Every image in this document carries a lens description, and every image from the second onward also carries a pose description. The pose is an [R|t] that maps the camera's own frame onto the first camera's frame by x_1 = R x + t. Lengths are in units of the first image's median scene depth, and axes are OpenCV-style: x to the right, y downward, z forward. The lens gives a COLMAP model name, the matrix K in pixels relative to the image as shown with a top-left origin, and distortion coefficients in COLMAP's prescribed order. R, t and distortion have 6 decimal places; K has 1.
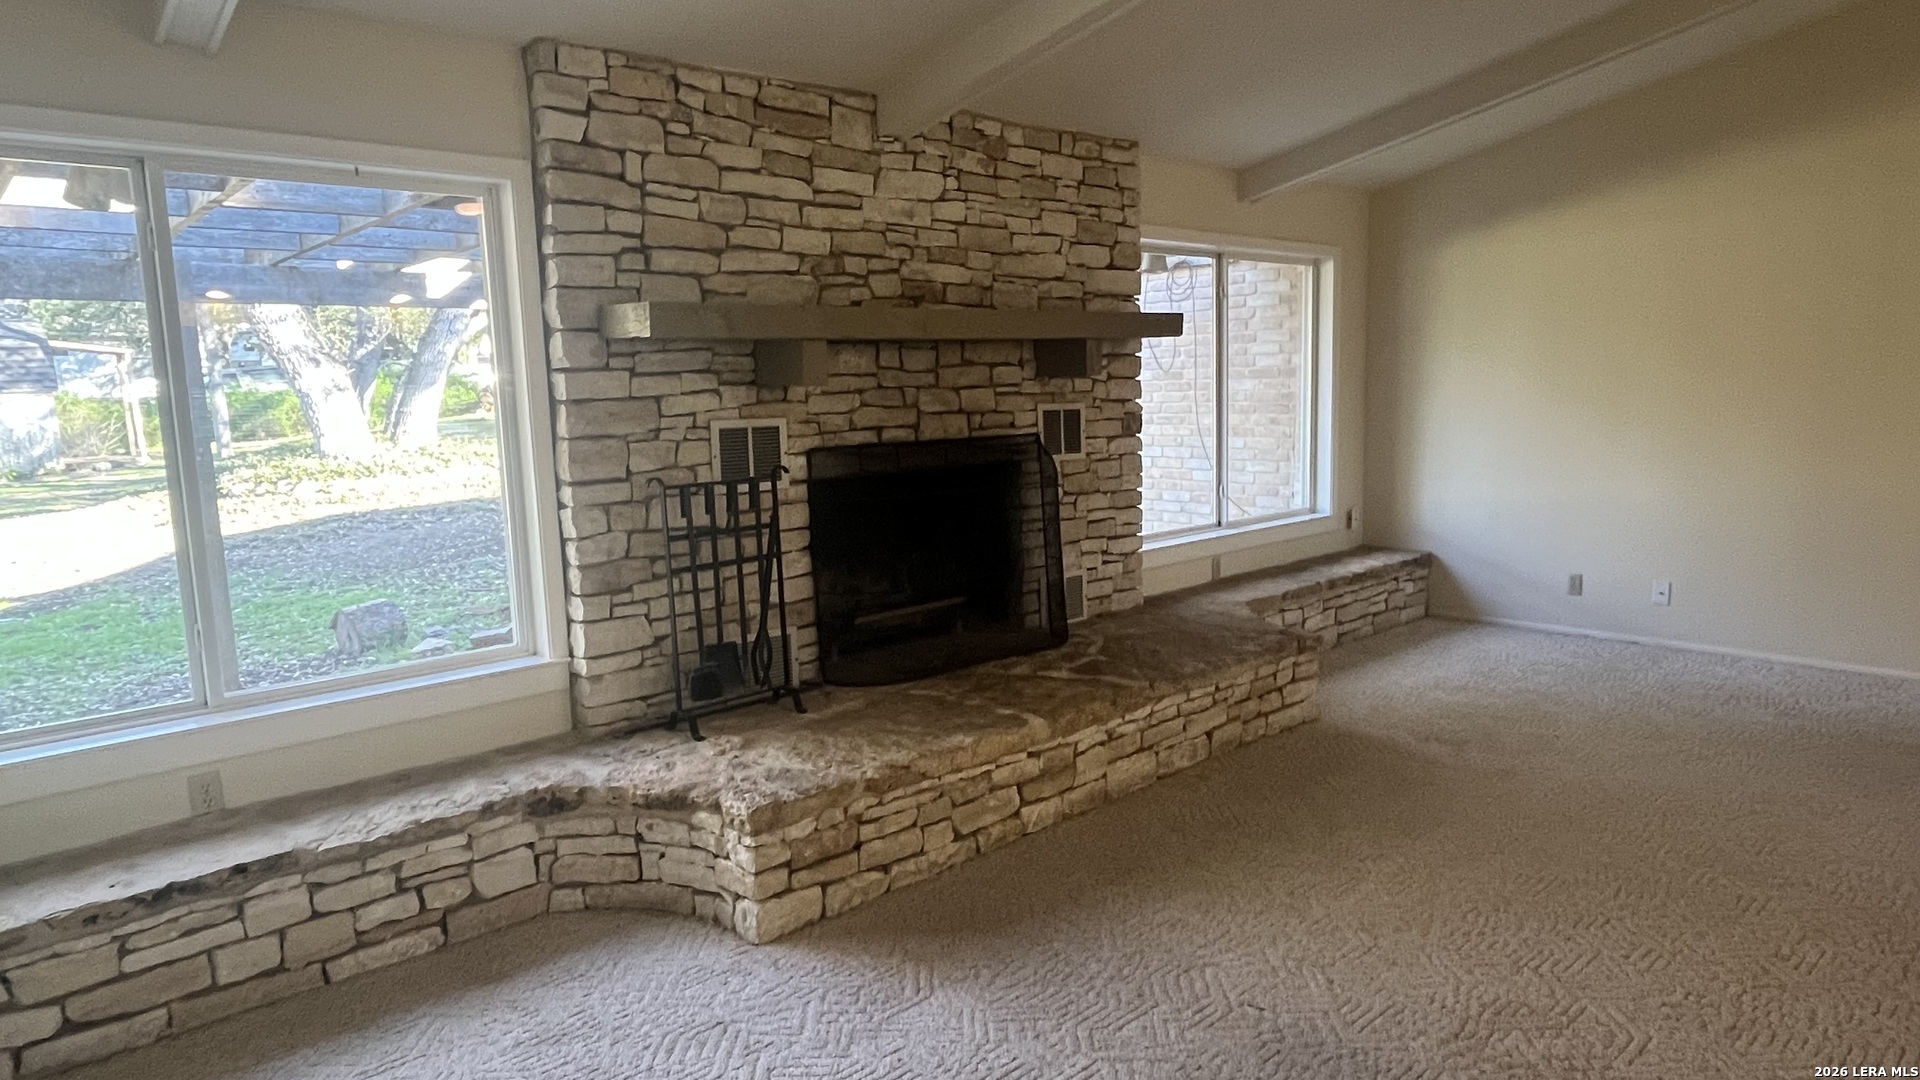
lens RADIAL K [[1167.8, 0, 960.9], [0, 1167.8, 547.4], [0, 0, 1]] dist [-0.006101, -0.003165]
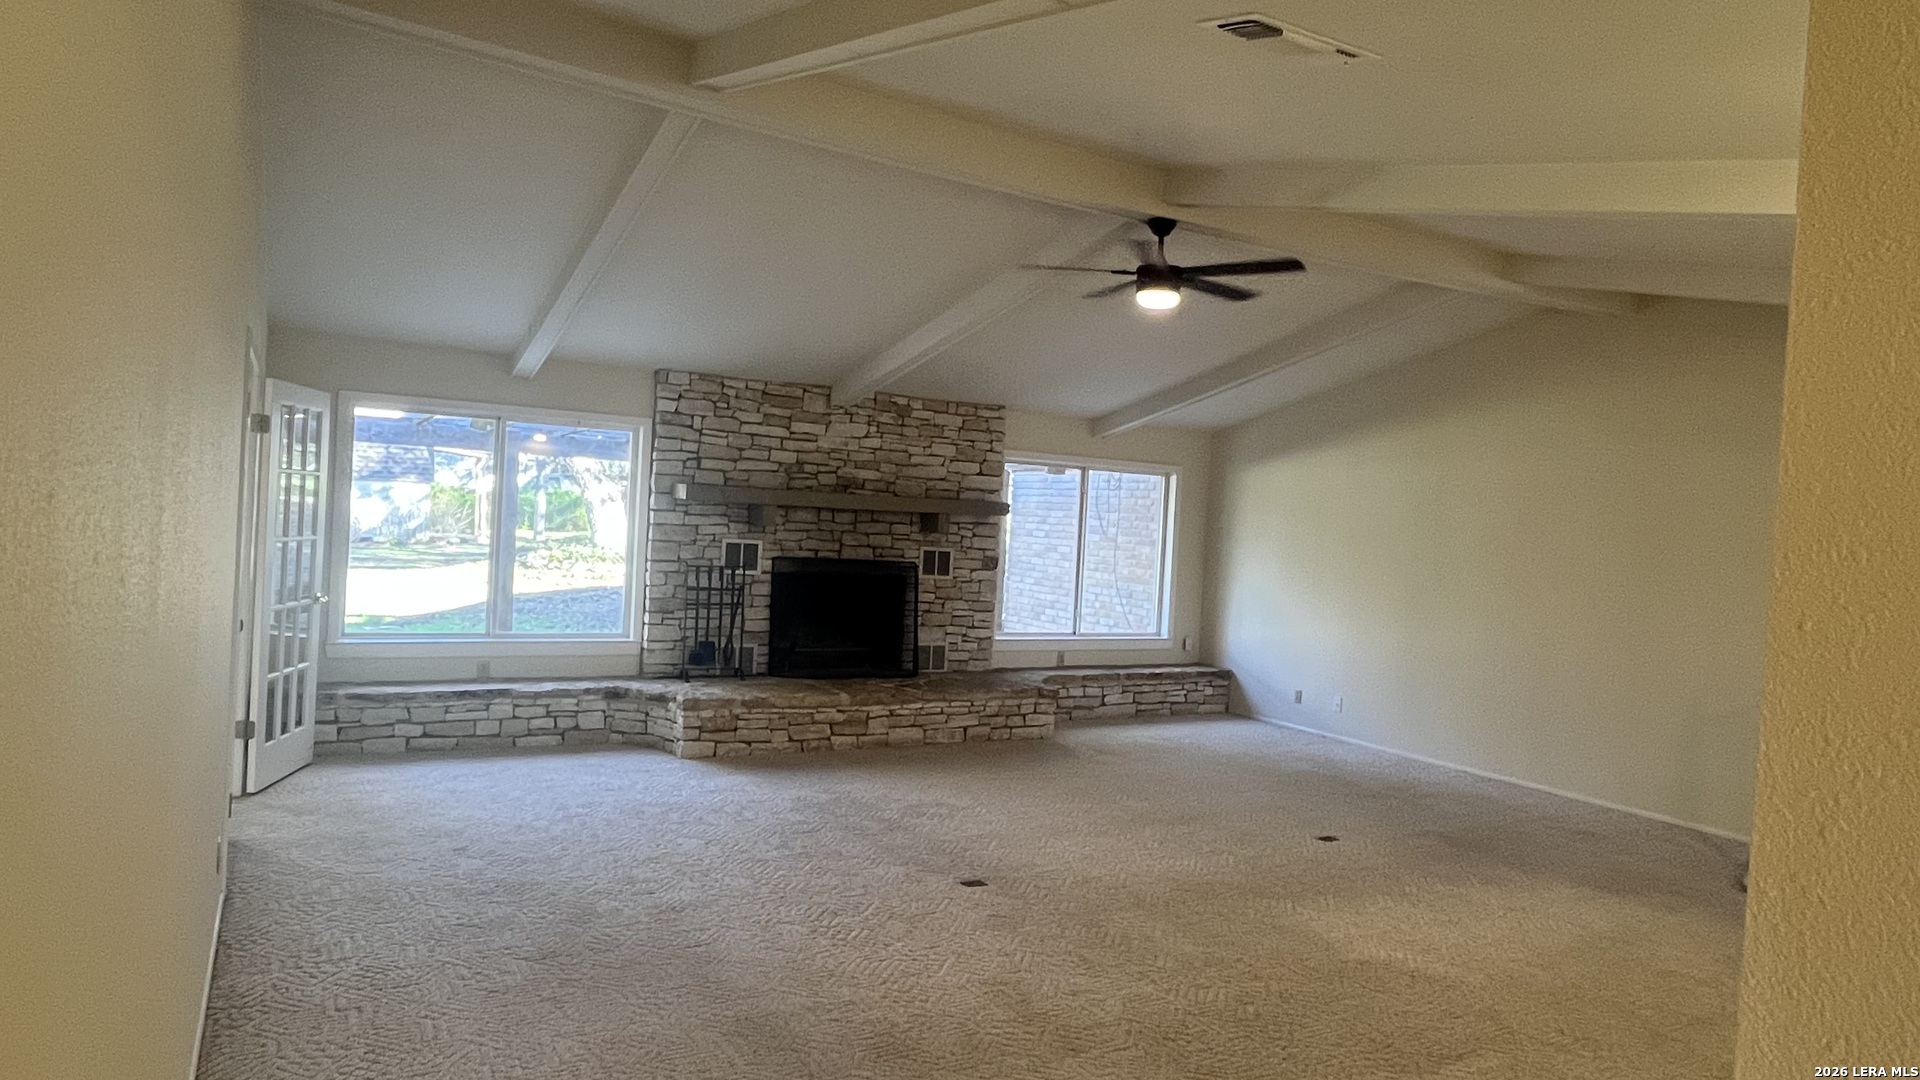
lens RADIAL K [[1167.8, 0, 960.9], [0, 1167.8, 547.4], [0, 0, 1]] dist [-0.006101, -0.003165]
pose [[0.971336, 0.087336, -0.221087, 0.617432], [-0.113223, 0.987765, -0.107243, 0.078157], [0.209016, 0.129201, 0.969340, -0.876122]]
